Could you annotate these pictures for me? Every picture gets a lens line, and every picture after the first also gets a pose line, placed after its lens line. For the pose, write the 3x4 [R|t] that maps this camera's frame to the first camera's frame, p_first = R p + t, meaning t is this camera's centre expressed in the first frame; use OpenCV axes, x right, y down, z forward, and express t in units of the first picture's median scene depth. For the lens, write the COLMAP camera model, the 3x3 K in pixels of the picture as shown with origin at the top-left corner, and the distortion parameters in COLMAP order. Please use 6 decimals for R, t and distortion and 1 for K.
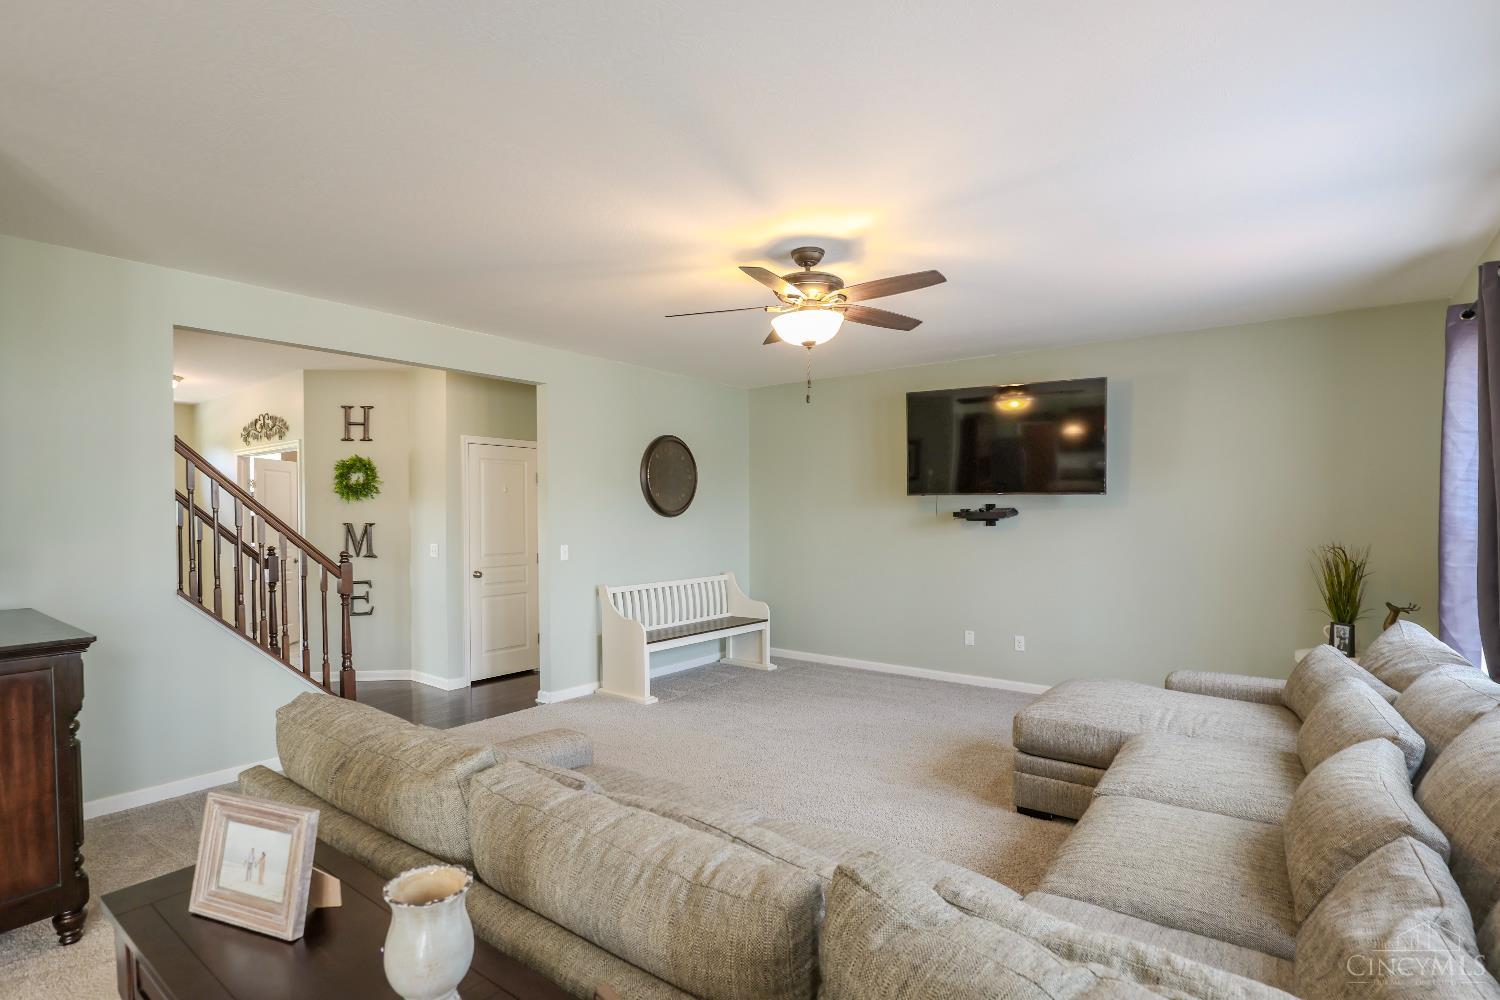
lens RADIAL K [[740.3, 0, 738.3], [0, 740.3, 513.6], [0, 0, 1]] dist [-0.022758, 0.004367]
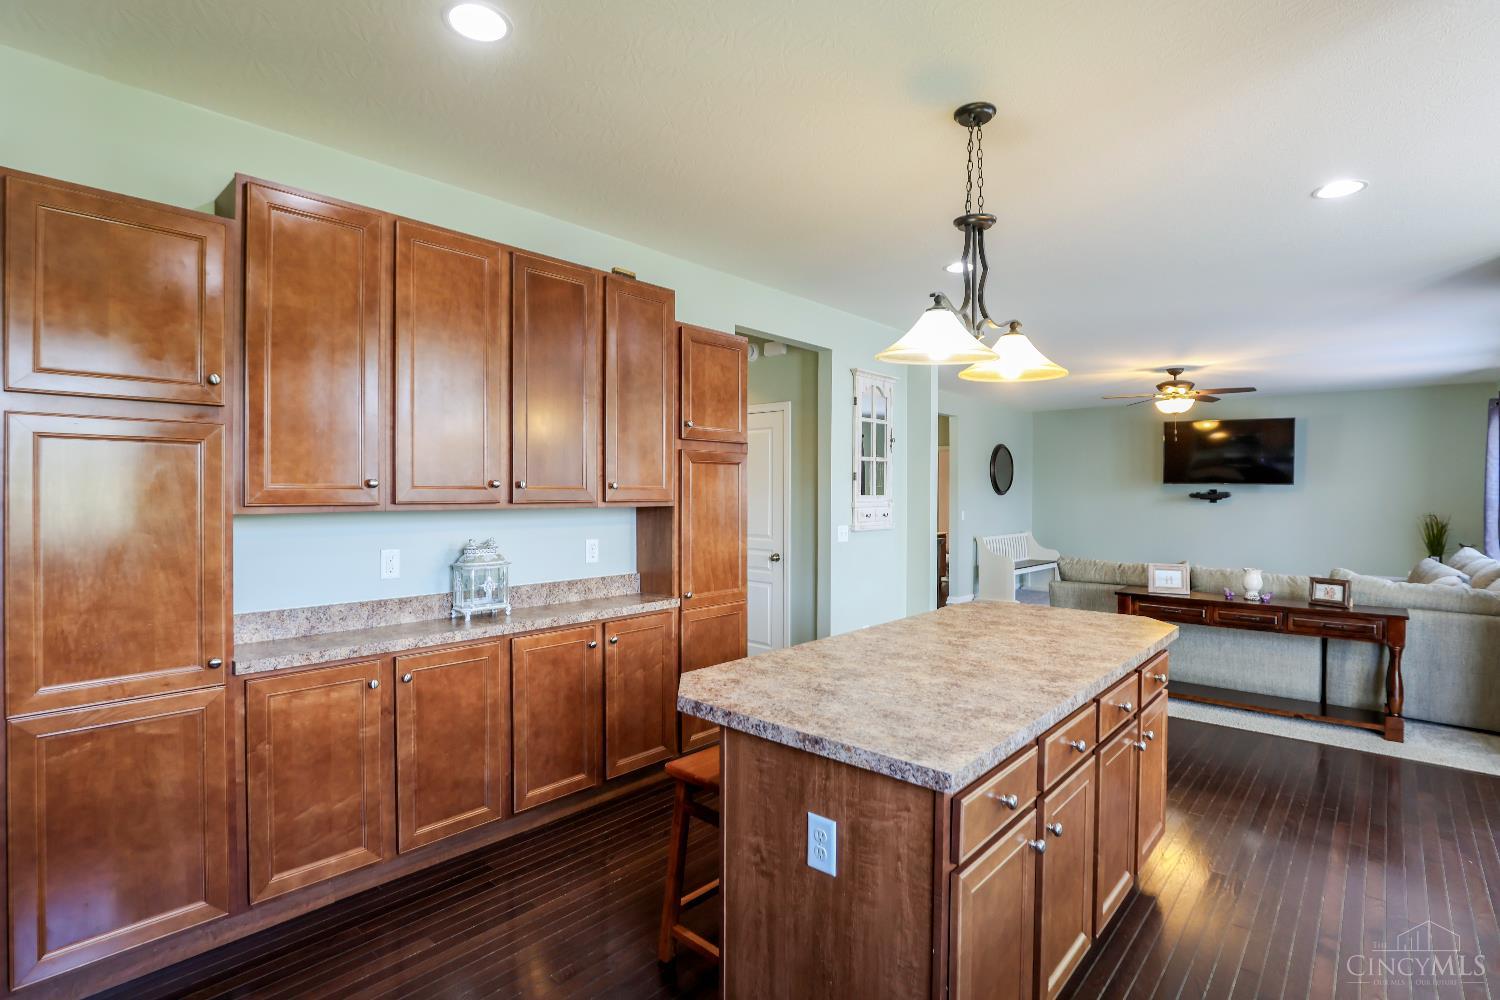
lens RADIAL K [[740.3, 0, 762.3], [0, 740.3, 498.0], [0, 0, 1]] dist [-0.022758, 0.004367]
pose [[0.998888, 0.009373, -0.046202, -0.632914], [-0.009115, 0.999942, 0.005774, 0.006009], [0.046253, -0.005347, 0.998915, -0.737185]]
